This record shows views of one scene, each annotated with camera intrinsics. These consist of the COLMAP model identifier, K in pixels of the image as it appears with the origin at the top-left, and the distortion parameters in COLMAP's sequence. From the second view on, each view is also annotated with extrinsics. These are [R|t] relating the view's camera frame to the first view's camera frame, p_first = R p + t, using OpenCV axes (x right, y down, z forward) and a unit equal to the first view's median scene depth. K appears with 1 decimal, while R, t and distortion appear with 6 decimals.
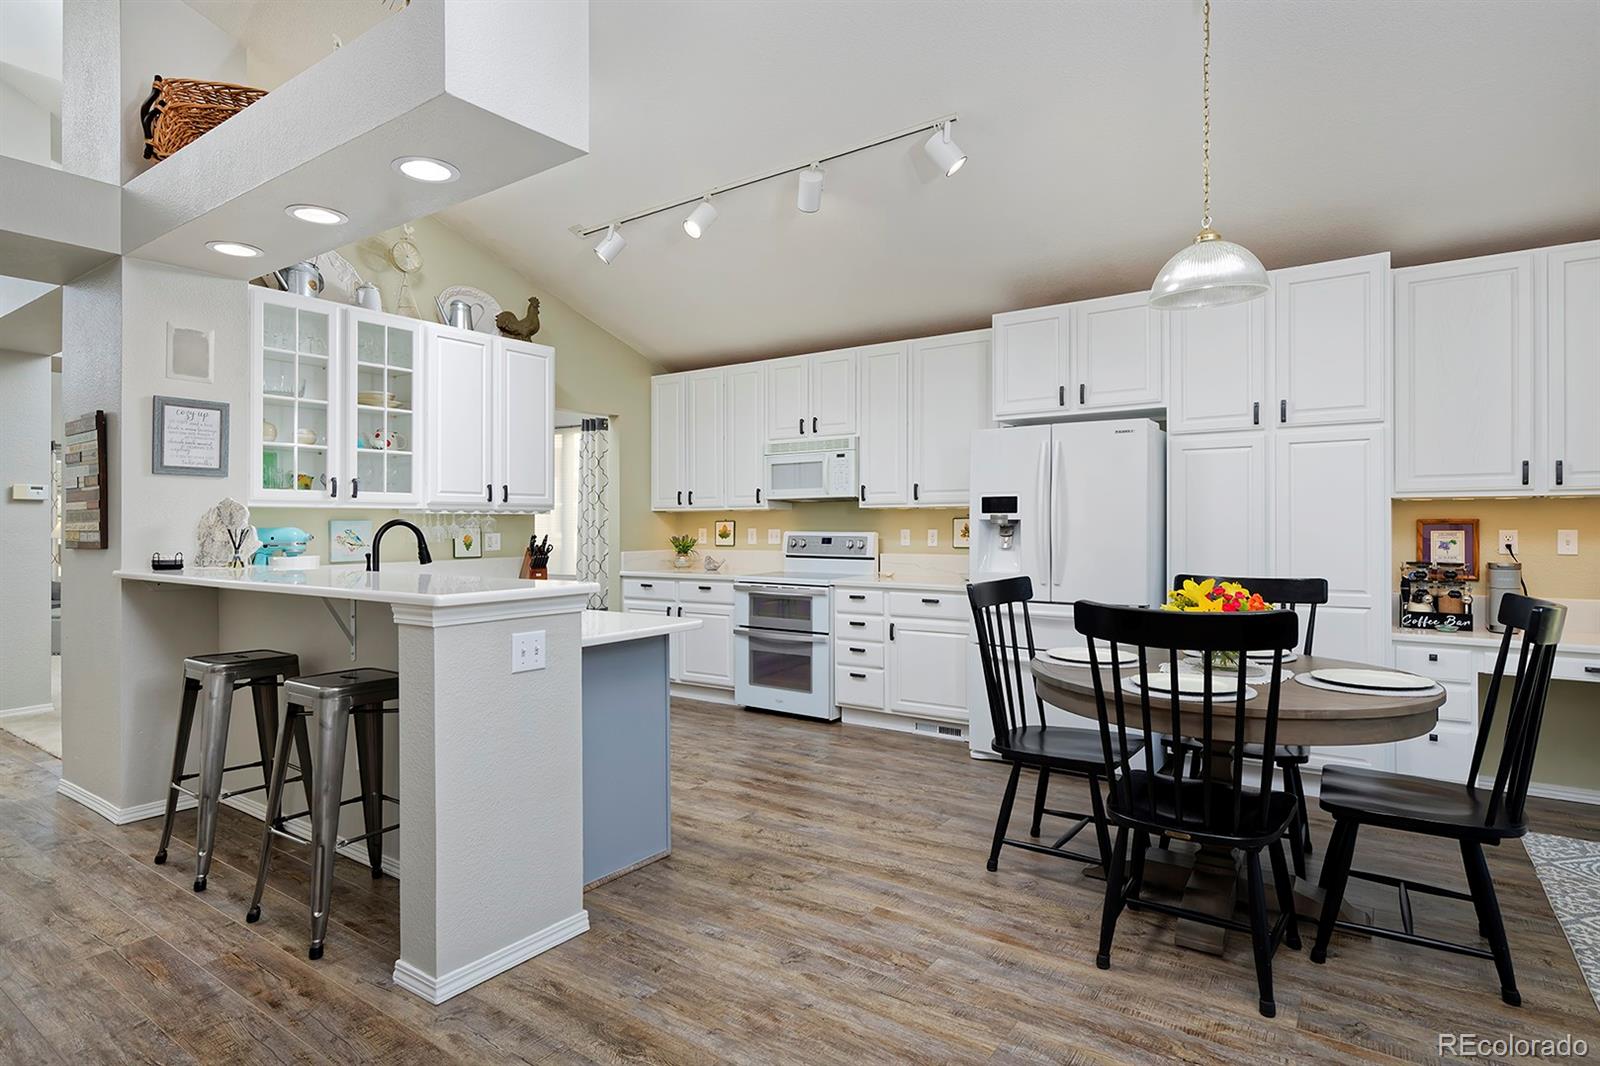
lens RADIAL K [[843.1, 0, 798.6], [0, 843.1, 522.1], [0, 0, 1]] dist [0.001988, -0.000234]
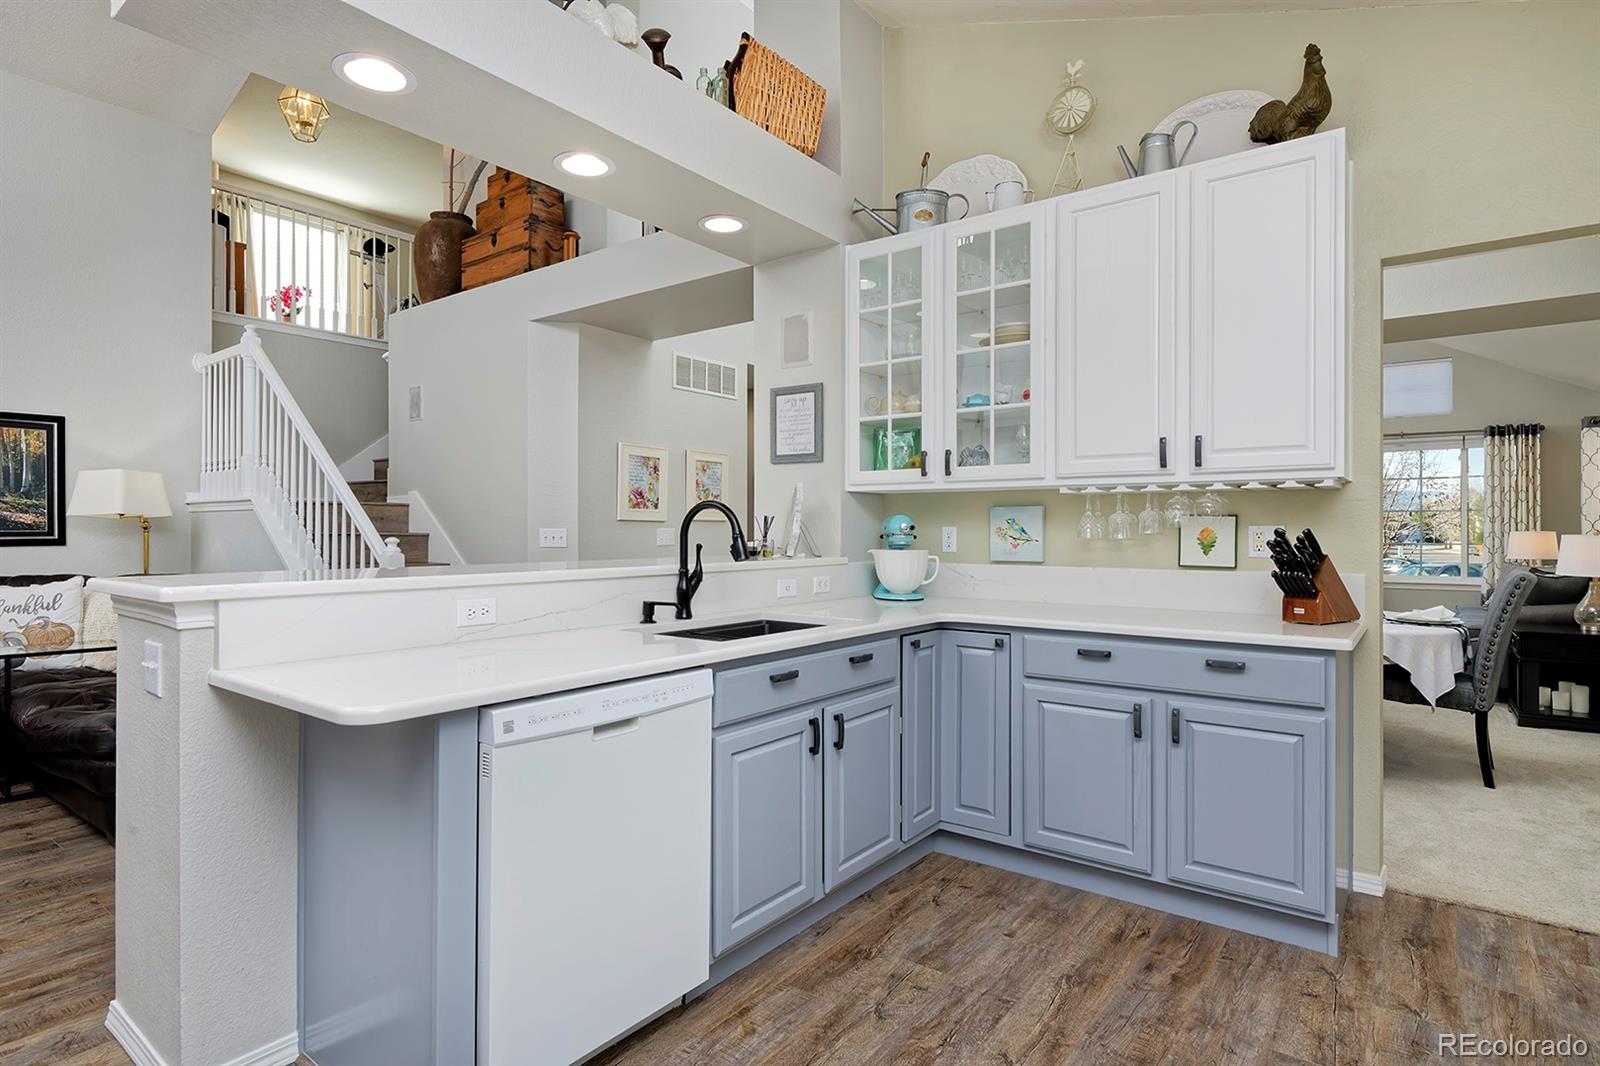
lens RADIAL K [[843.1, 0, 798.6], [0, 843.1, 522.1], [0, 0, 1]] dist [0.001988, -0.000234]
pose [[-0.034558, -0.004252, -0.999394, 0.228662], [0.002618, 0.999987, -0.004345, 0.016054], [0.999399, -0.002767, -0.034546, 0.902585]]
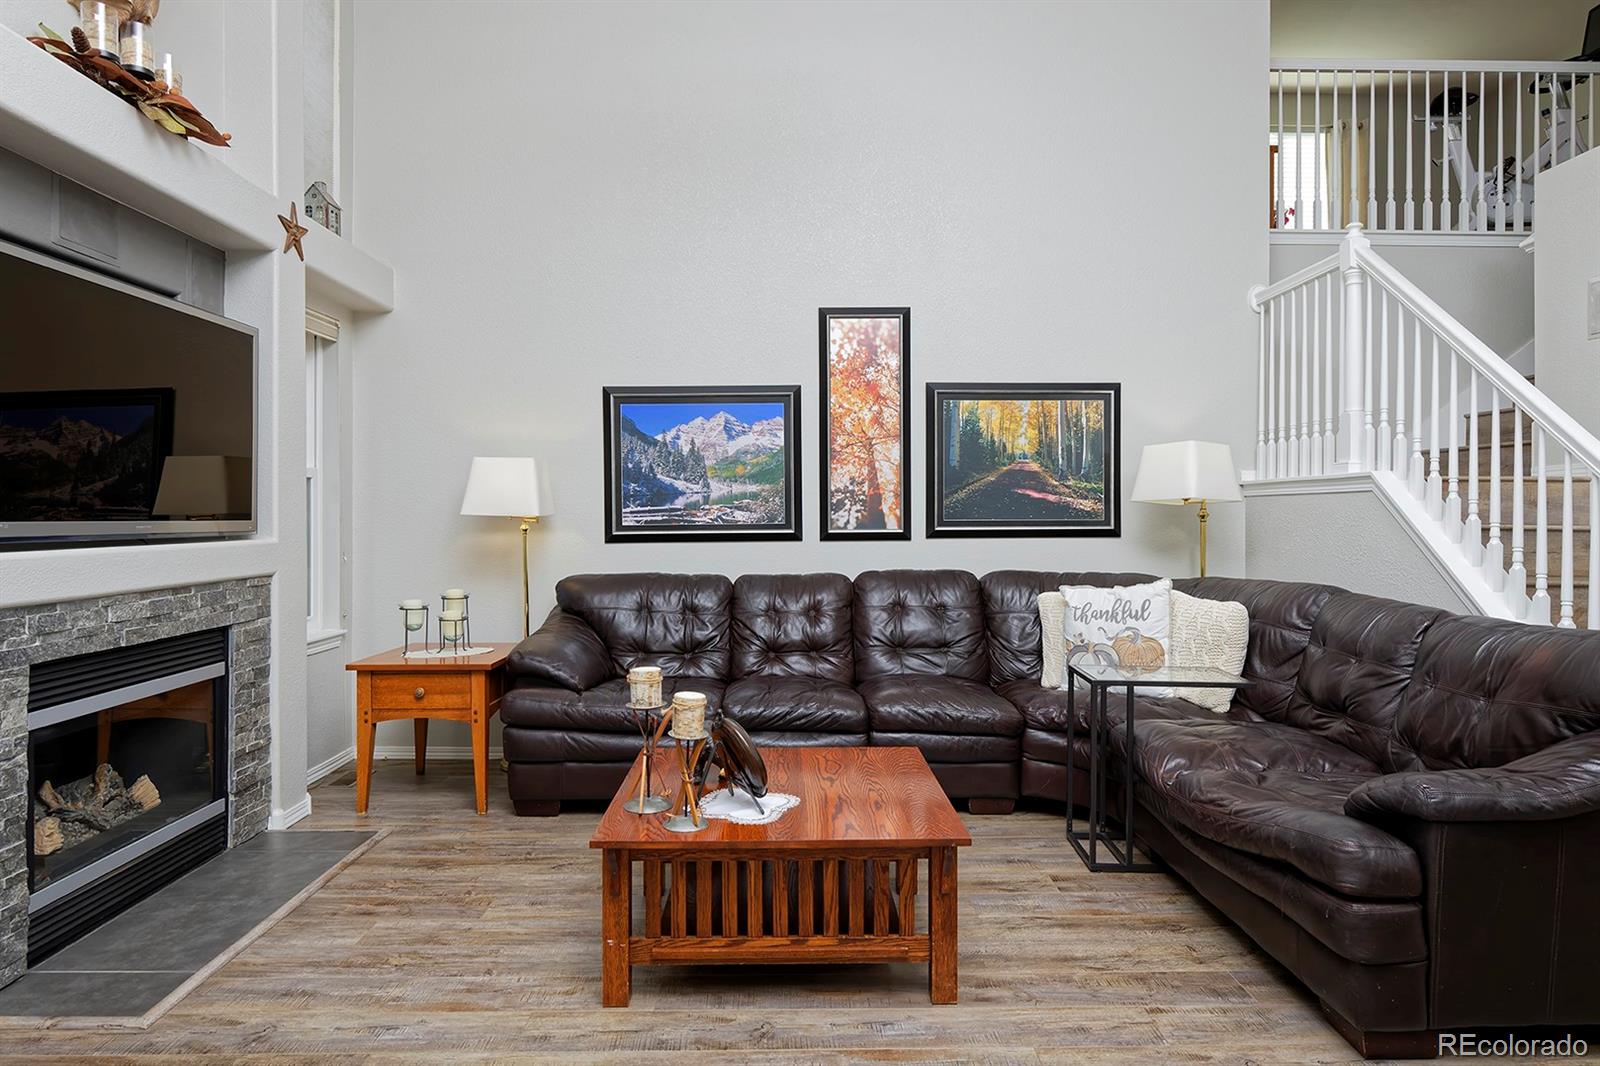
lens RADIAL K [[973.2, 0, 806.3], [0, 973.2, 527.1], [0, 0, 1]] dist [-0.004852, -0.001874]
pose [[-0.802654, 0.008398, -0.596386, 0.061265], [0.000732, 0.999914, 0.013095, 0.013996], [0.596445, 0.010074, -0.802591, 0.539990]]
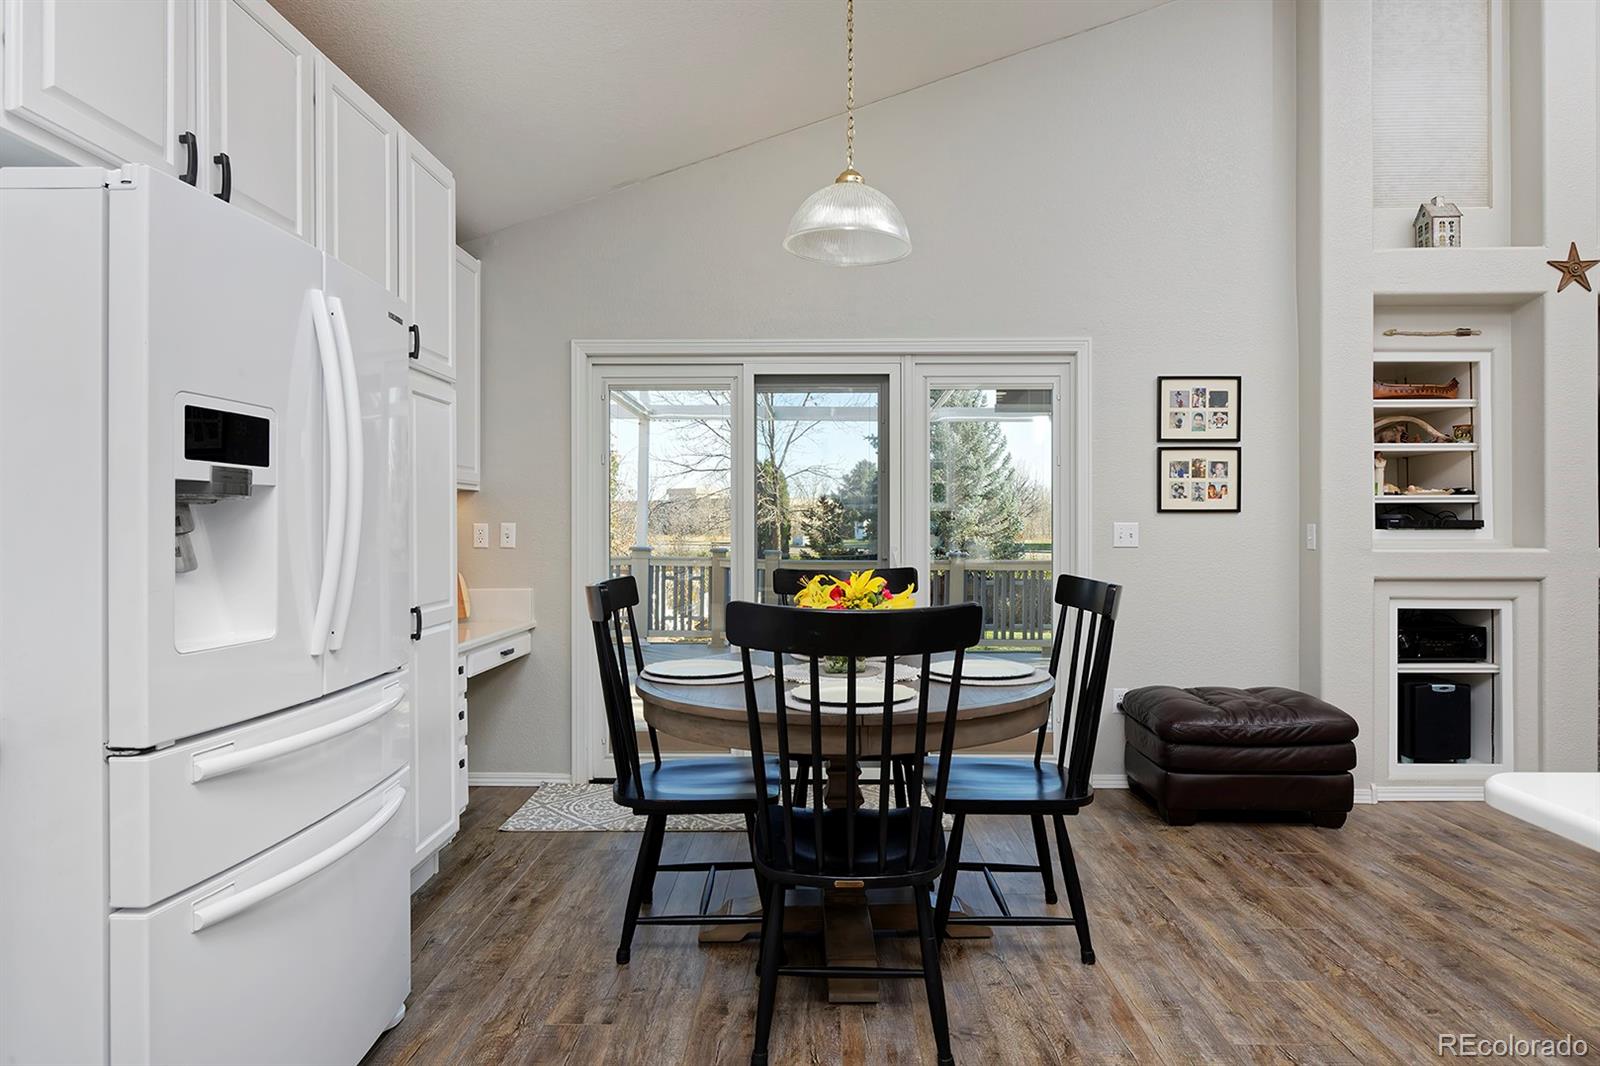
lens RADIAL K [[946.8, 0, 806.0], [0, 946.8, 530.5], [0, 0, 1]] dist [0.000158, 0.000033]
pose [[-0.568154, 0.000600, 0.822922, -0.193083], [0.002531, 0.999996, 0.001018, 0.015702], [-0.822918, 0.002661, -0.568154, 1.037862]]
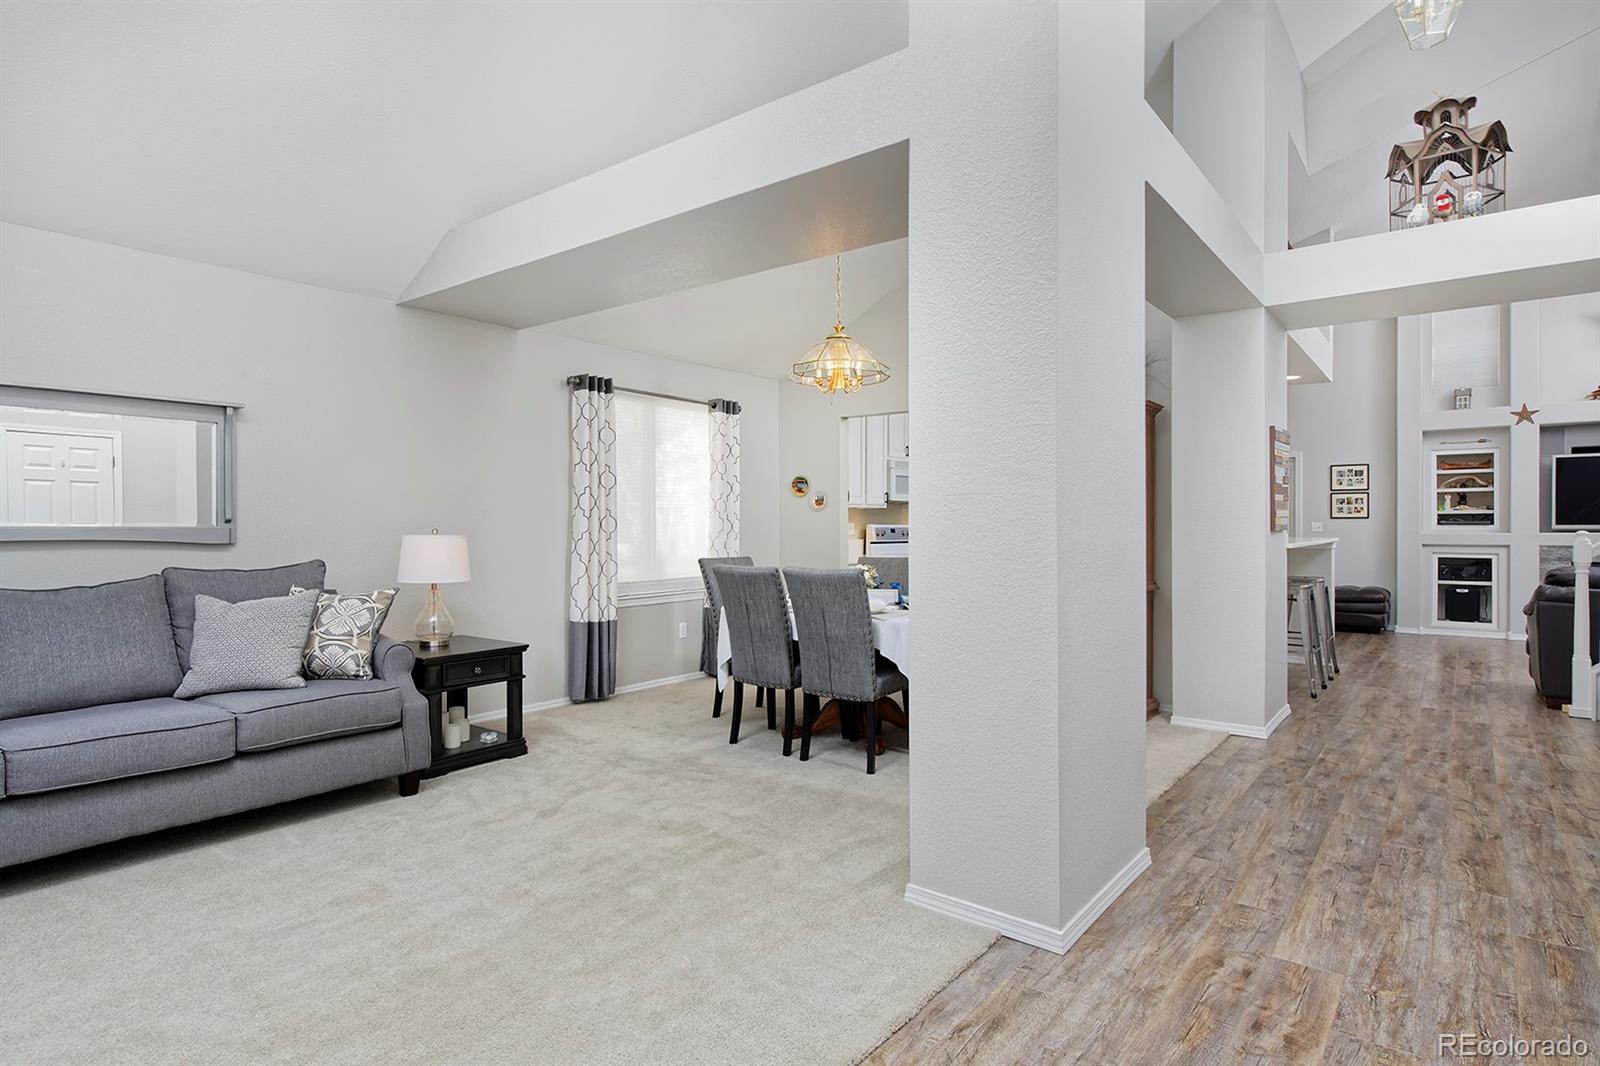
lens RADIAL K [[852.4, 0, 807.6], [0, 852.4, 530.4], [0, 0, 1]] dist [-0.004289, -0.000699]
pose [[0.050550, -0.002233, 0.998719, -1.930868], [0.000720, 0.999997, 0.002199, 0.024819], [-0.998721, 0.000608, 0.050552, 1.455045]]
